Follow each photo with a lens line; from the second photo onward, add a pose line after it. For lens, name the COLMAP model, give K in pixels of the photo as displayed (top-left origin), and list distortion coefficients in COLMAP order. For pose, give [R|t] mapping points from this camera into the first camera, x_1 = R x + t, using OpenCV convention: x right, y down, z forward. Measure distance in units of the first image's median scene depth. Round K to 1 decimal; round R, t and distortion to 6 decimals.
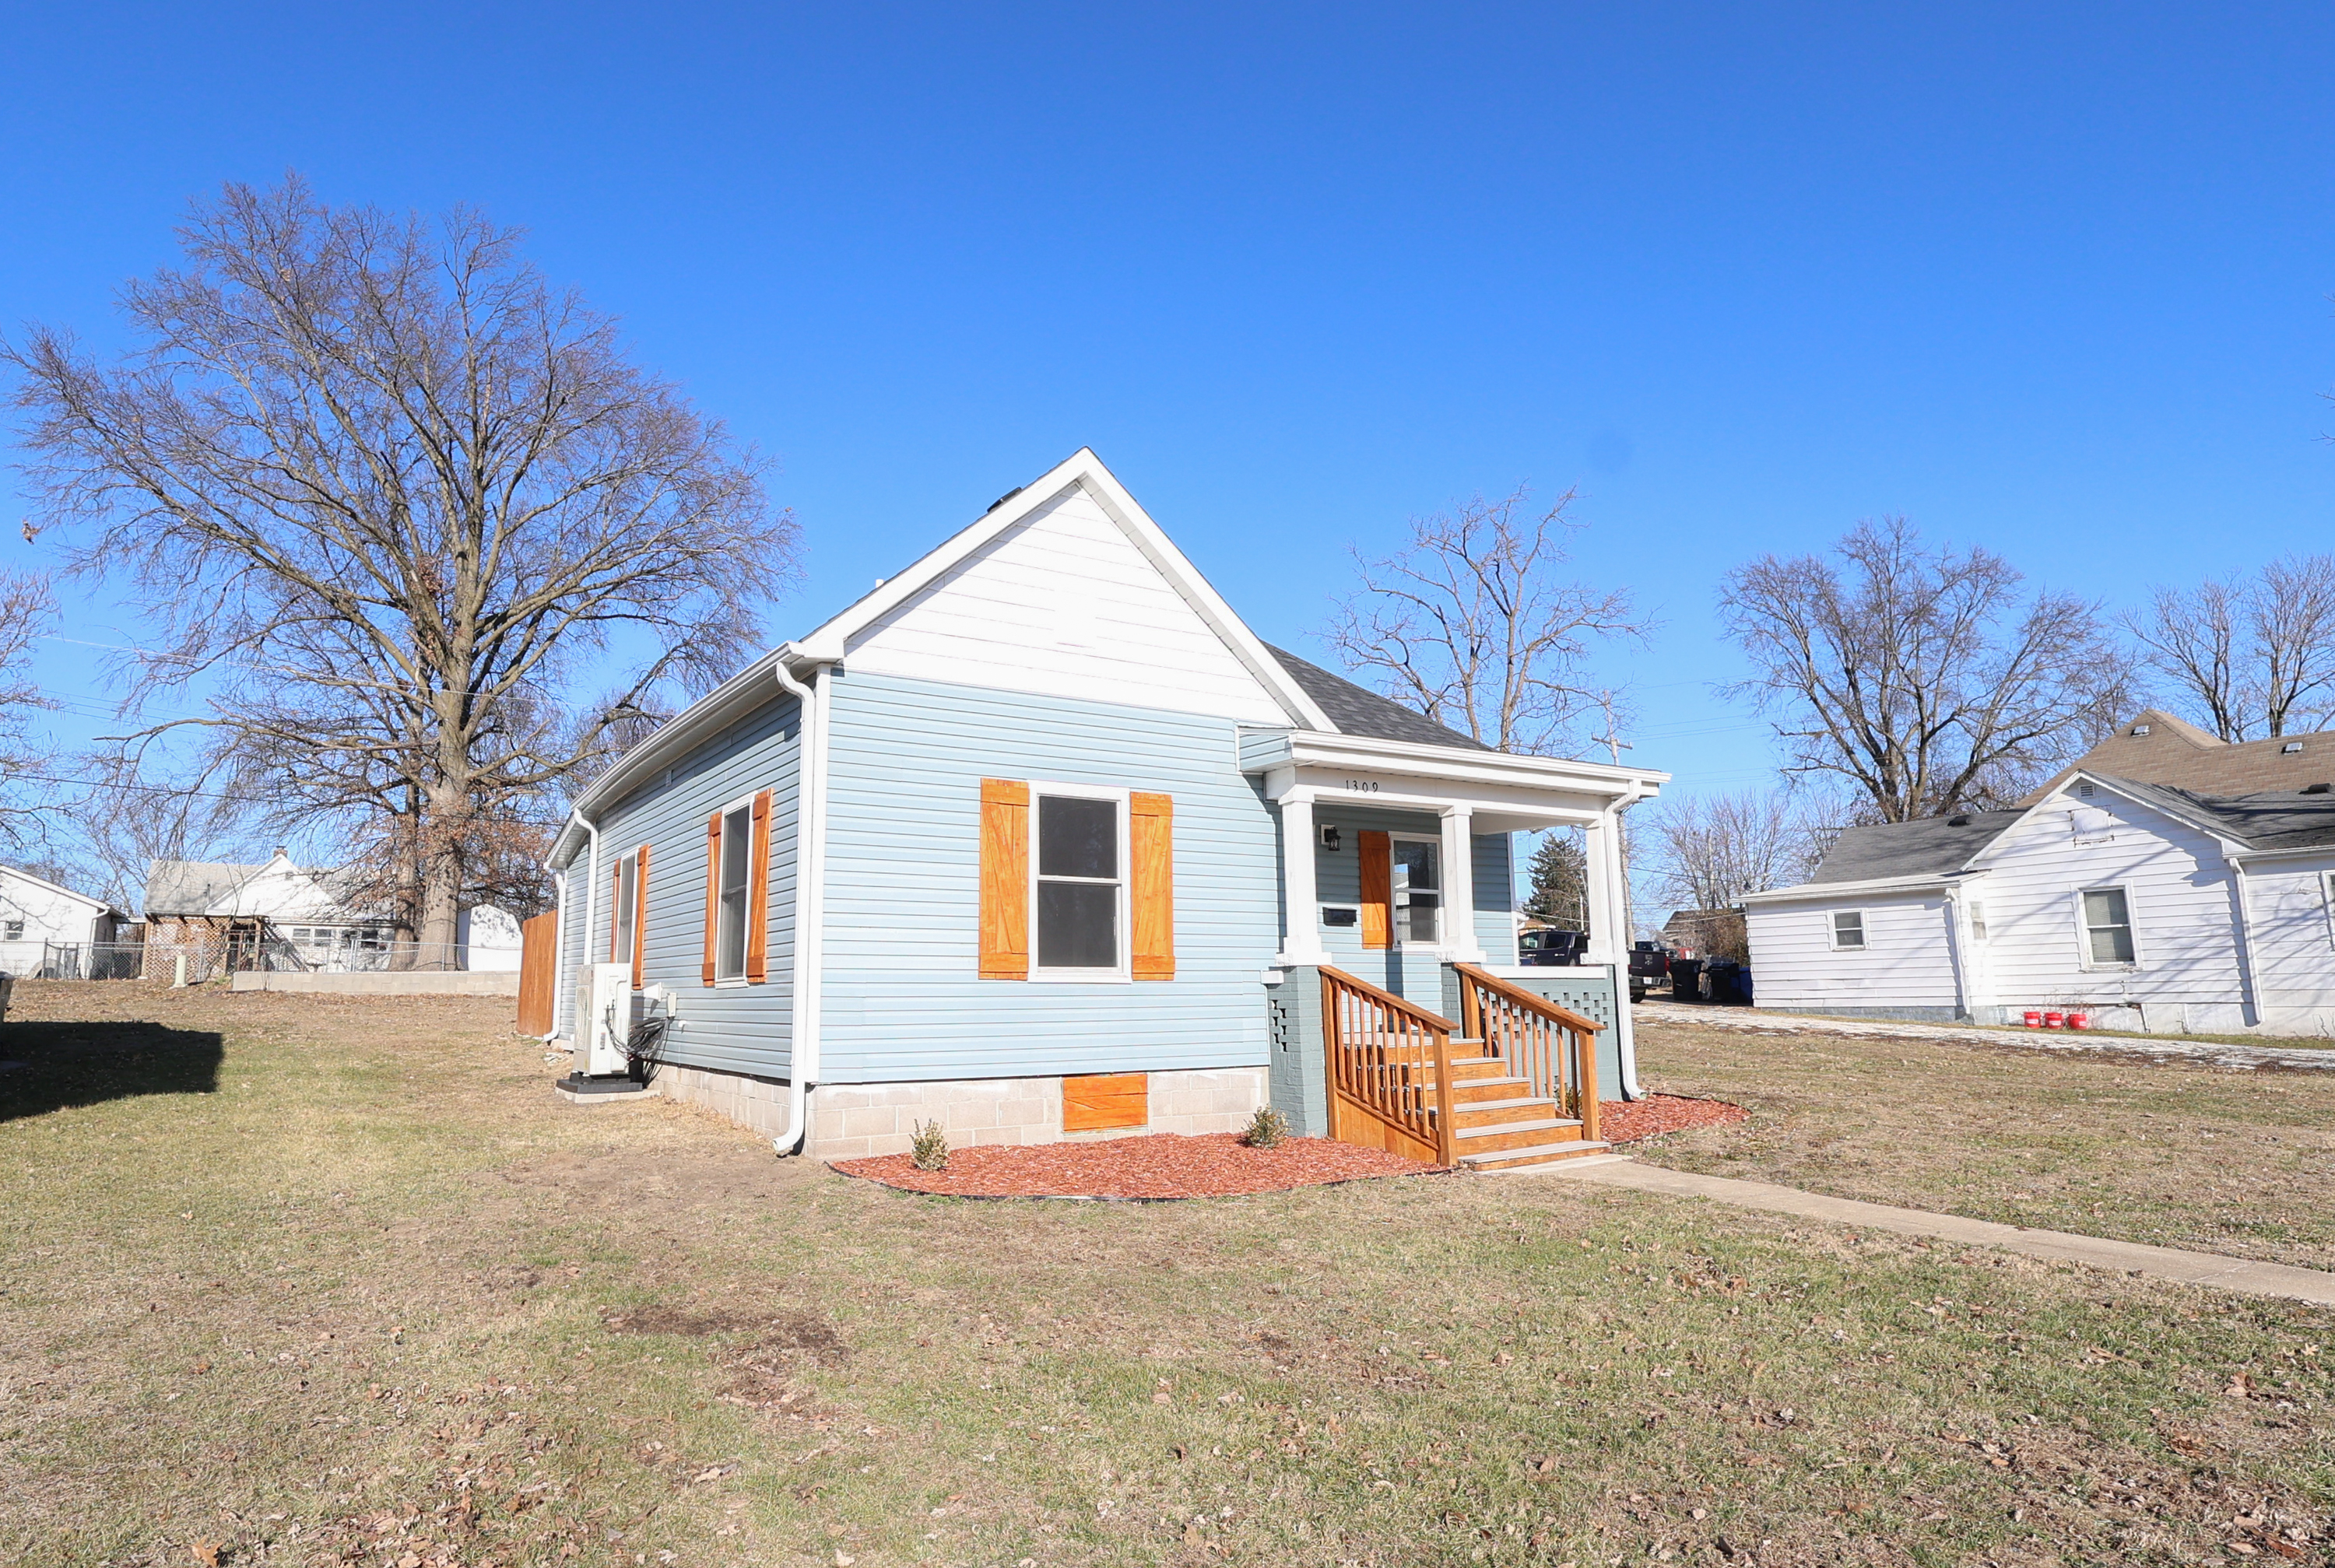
lens RADIAL K [[1302.2, 0, 1117.6], [0, 1302.2, 767.0], [0, 0, 1]] dist [0.024557, -0.000059]
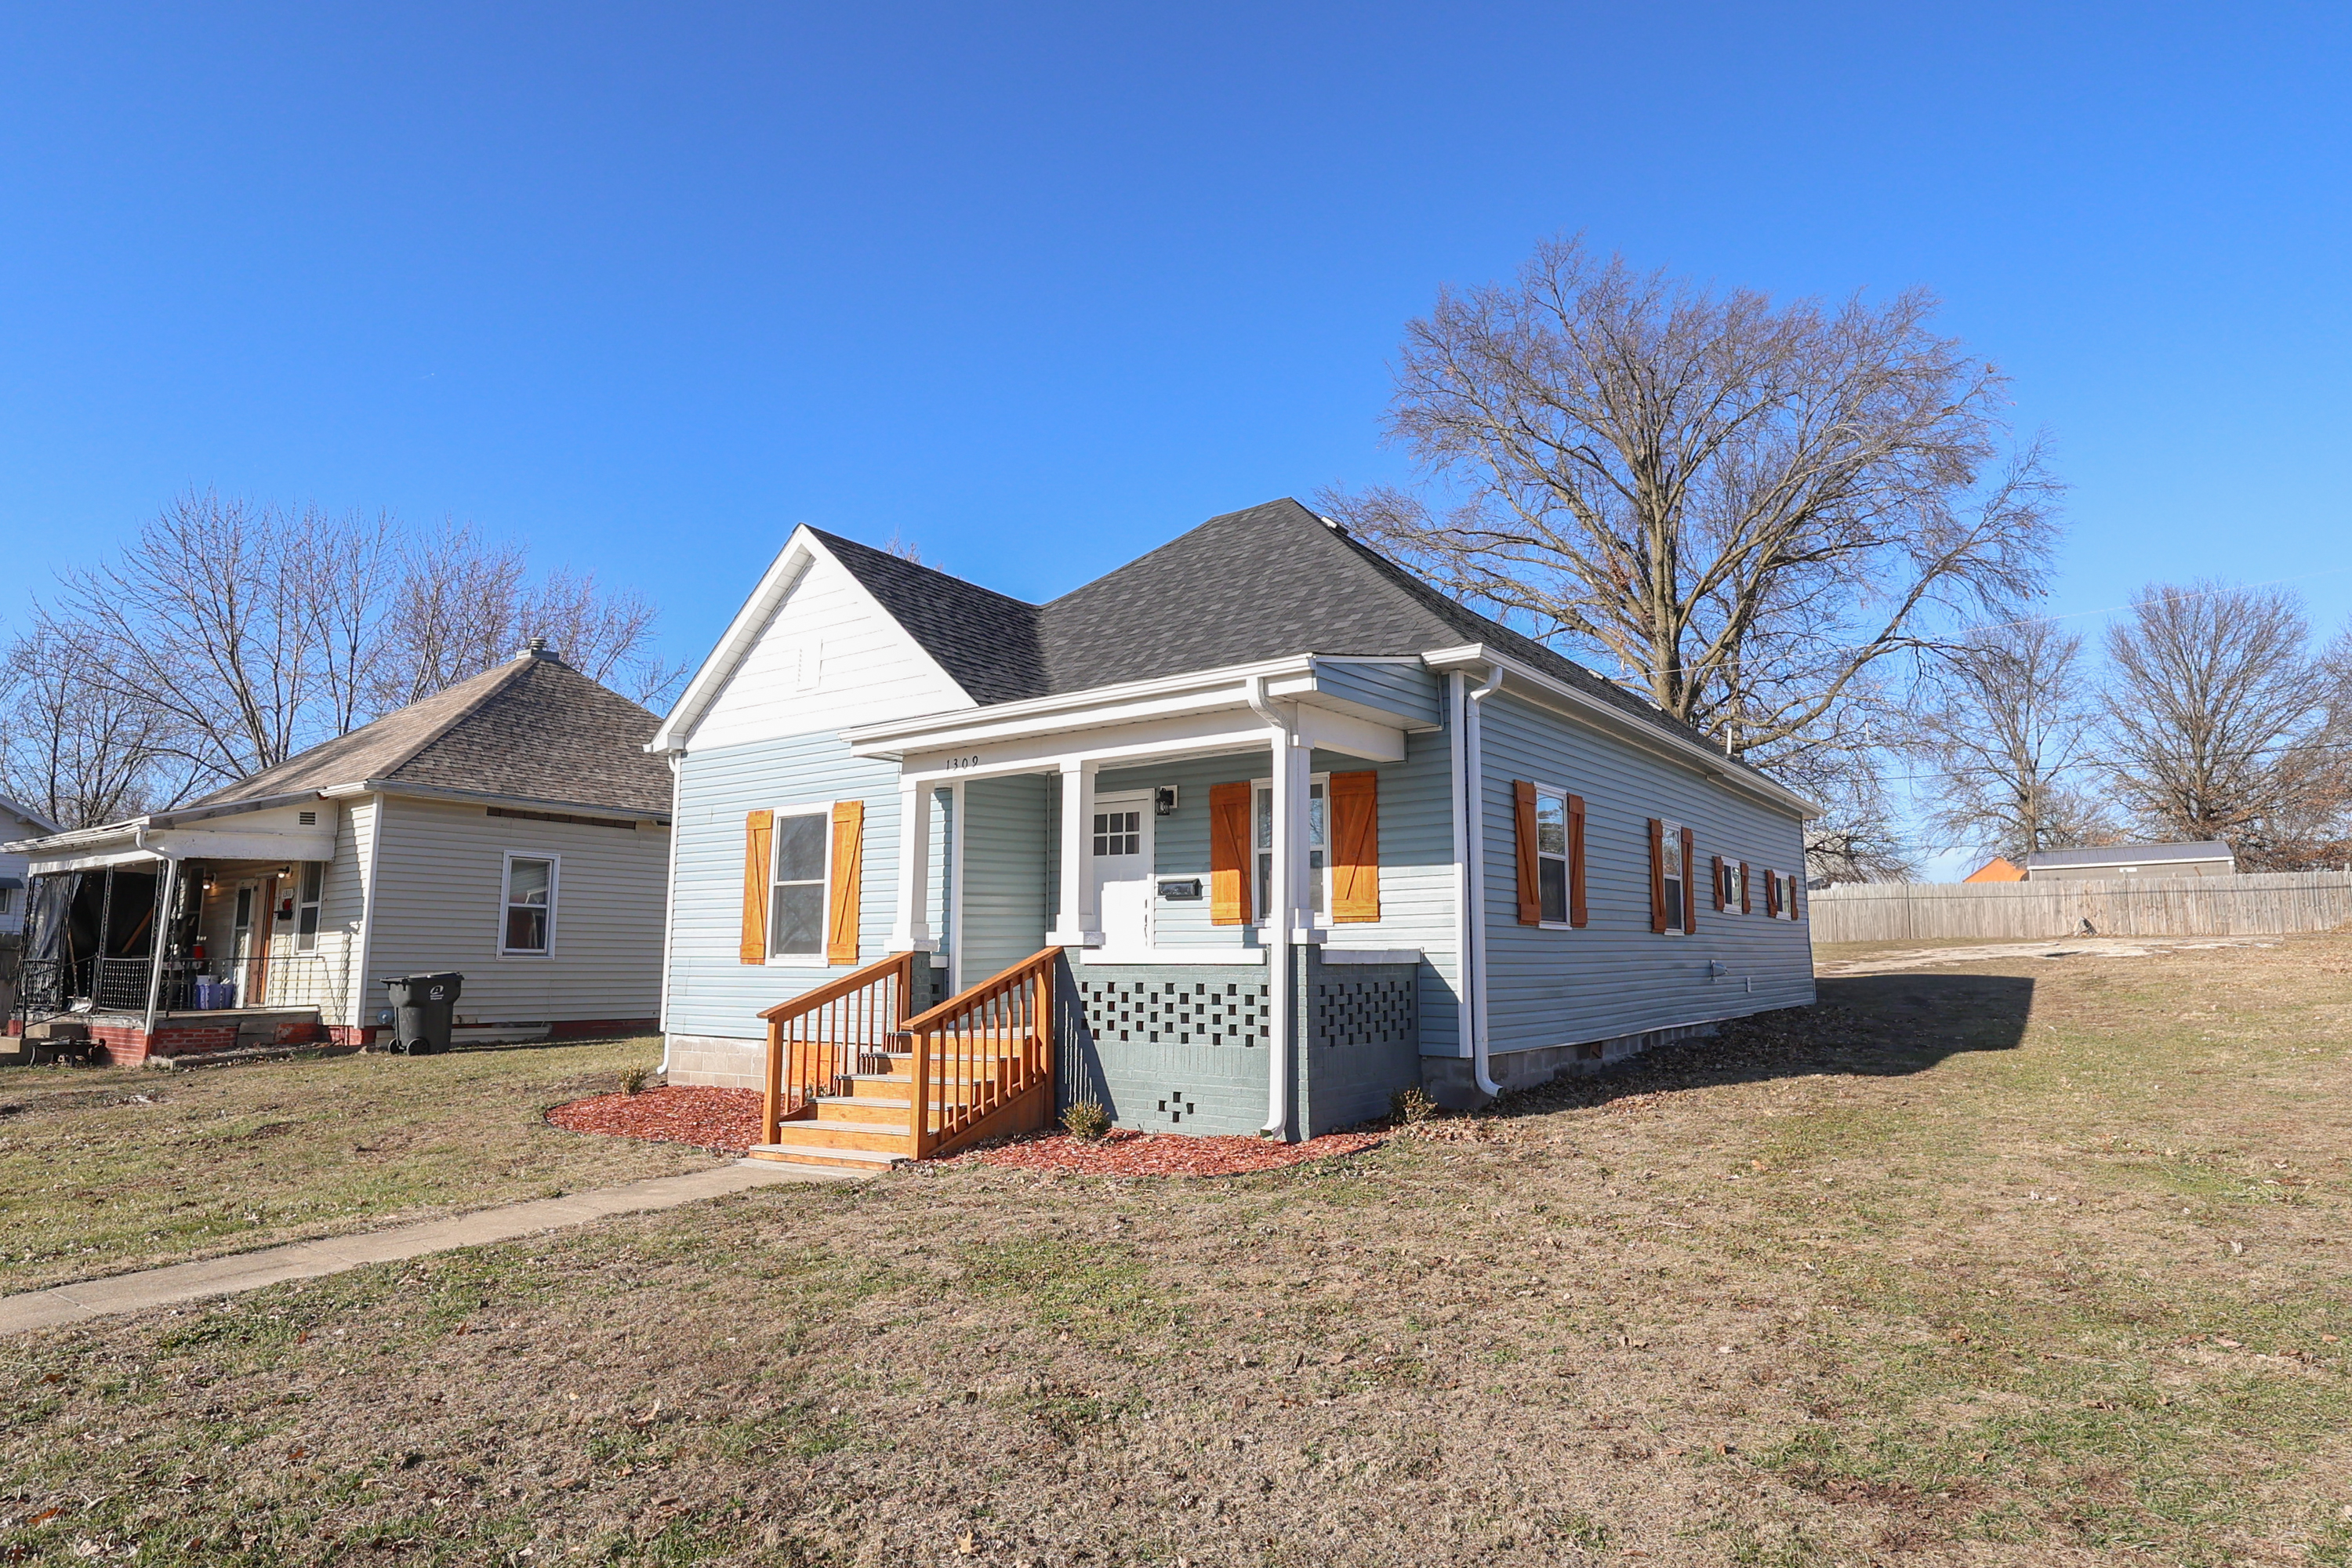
lens RADIAL K [[1316.1, 0, 1172.5], [0, 1316.1, 772.0], [0, 0, 1]] dist [-0.001487, -0.000166]
pose [[0.378617, -0.122047, -0.917471, 1.217541], [0.158517, 0.985172, -0.065637, 0.117511], [0.911878, -0.120583, 0.392349, 0.826725]]
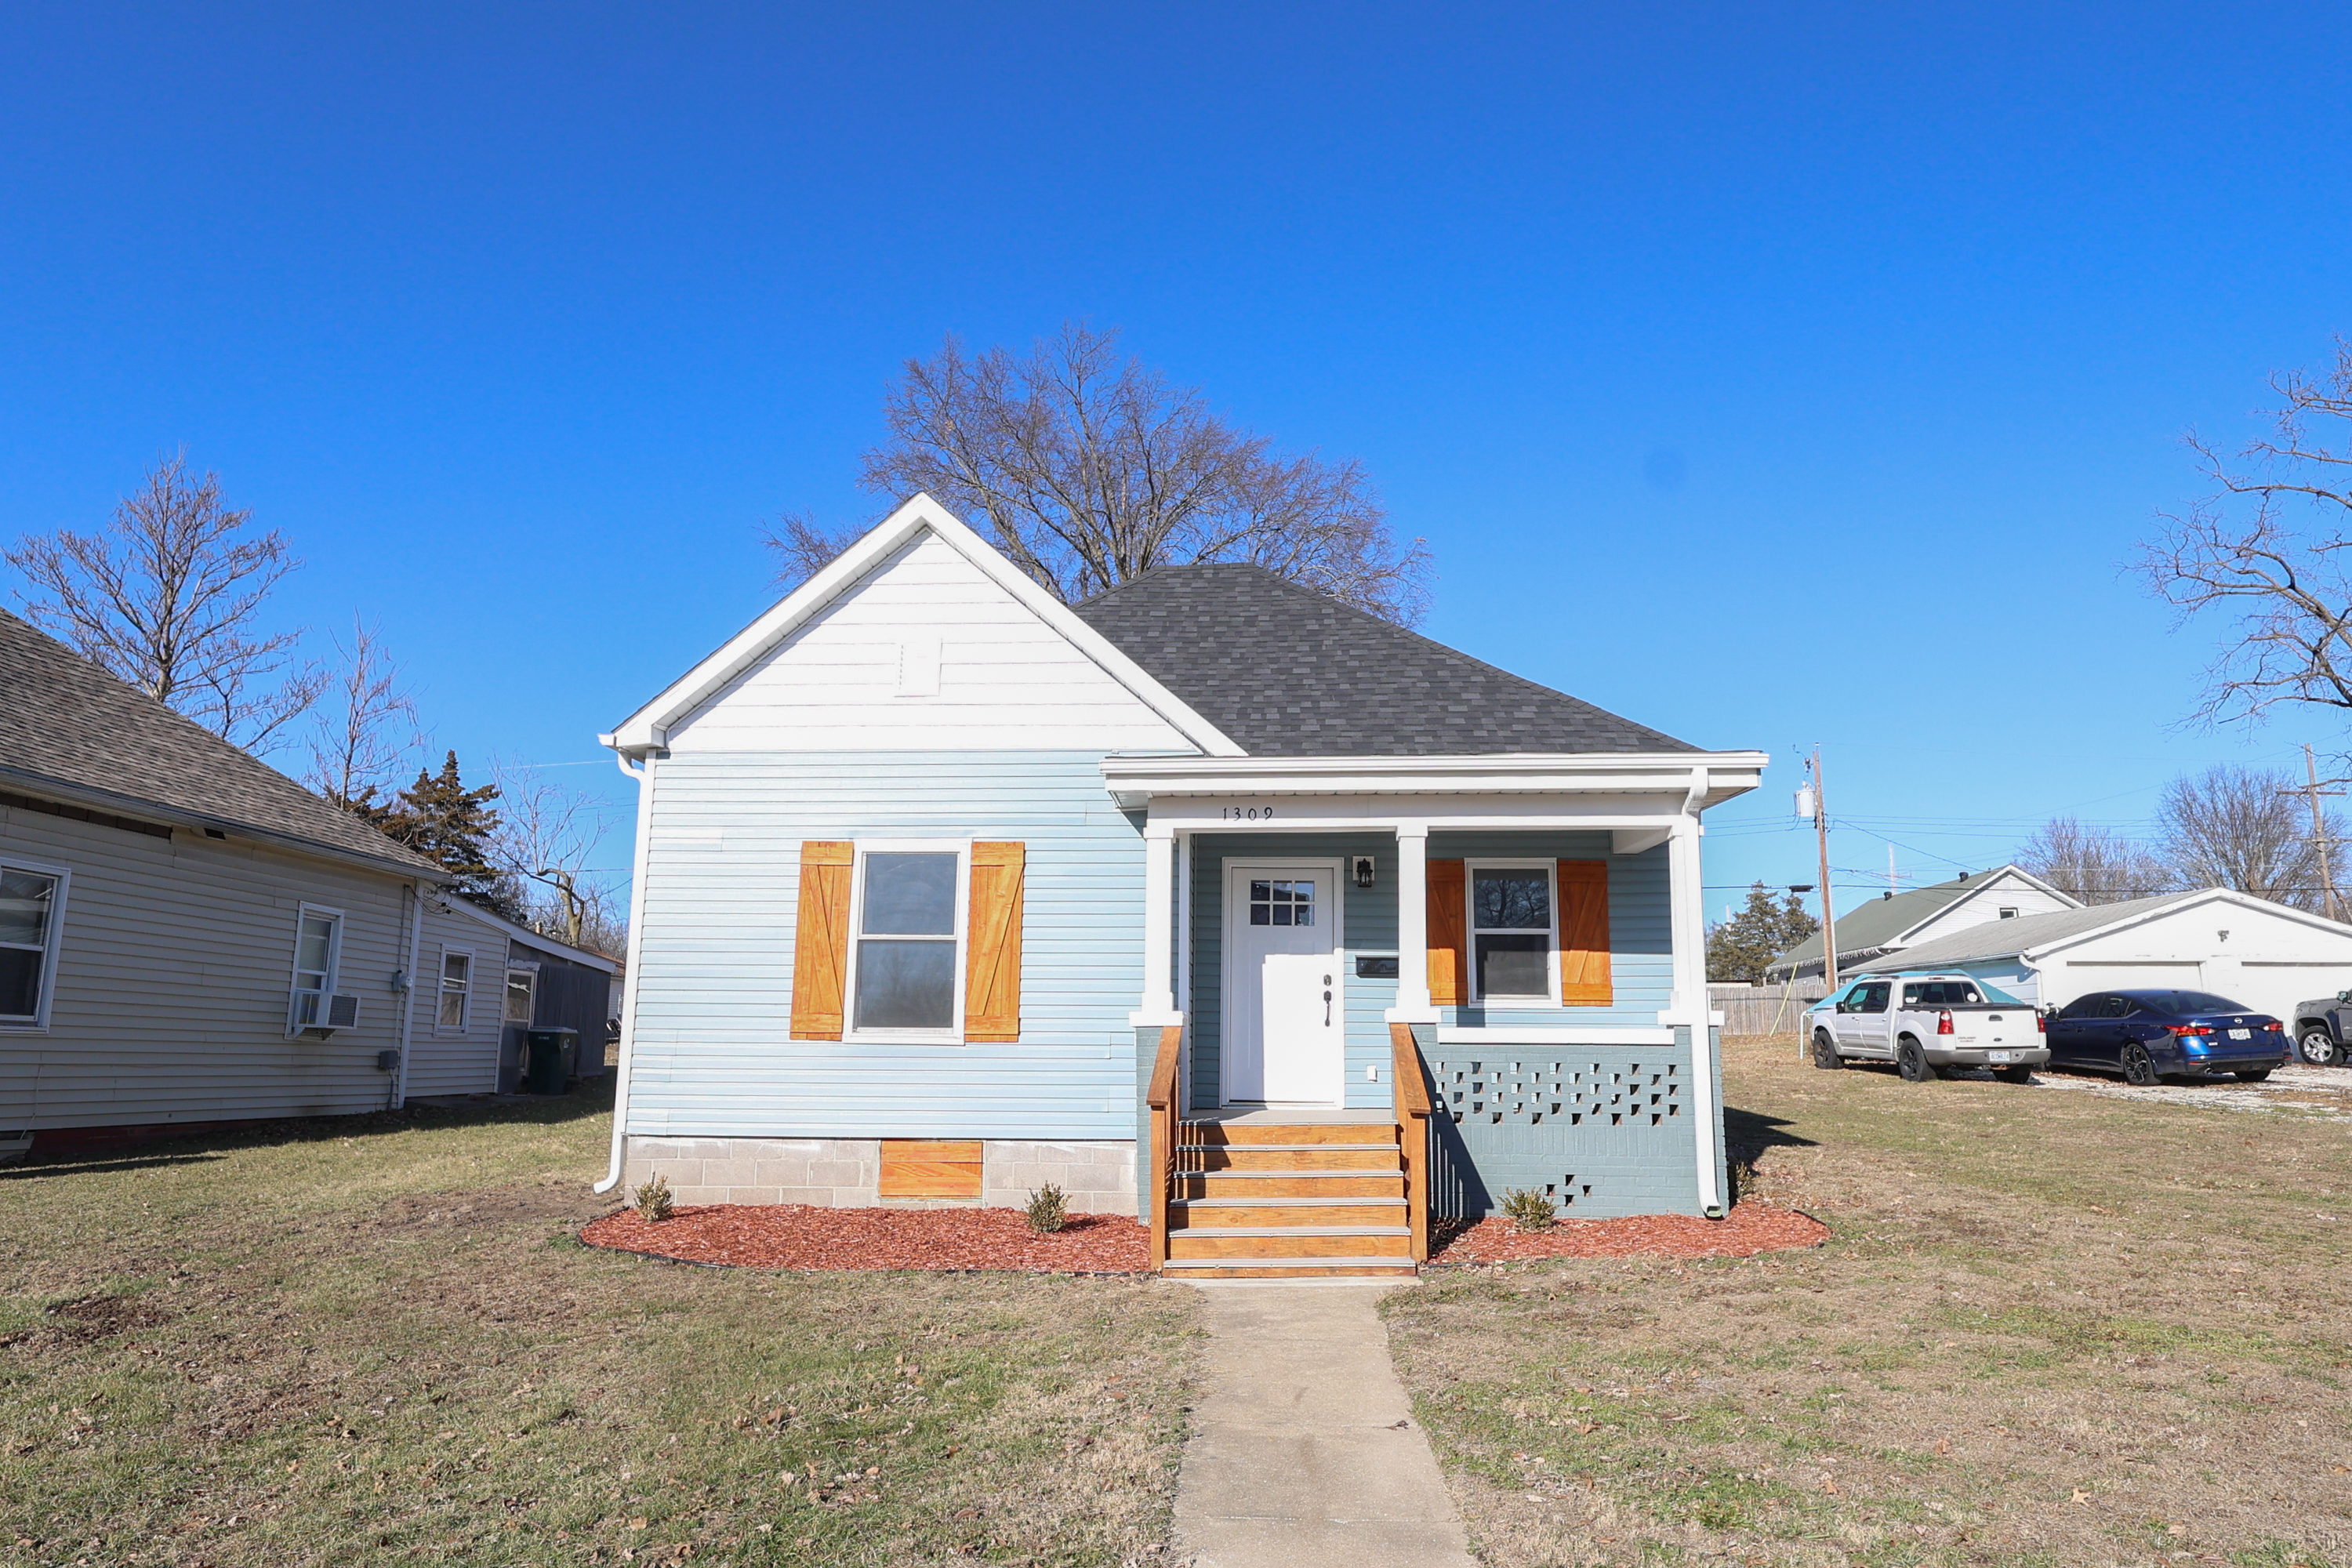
lens RADIAL K [[1399.8, 0, 1176.0], [0, 1399.8, 784.0], [0, 0, 1]] dist [0.003544, 0.001082]
pose [[0.824649, -0.092536, -0.558024, 0.710219], [0.084100, 0.995621, -0.040819, 0.031407], [0.559358, -0.013268, 0.828820, 0.243708]]
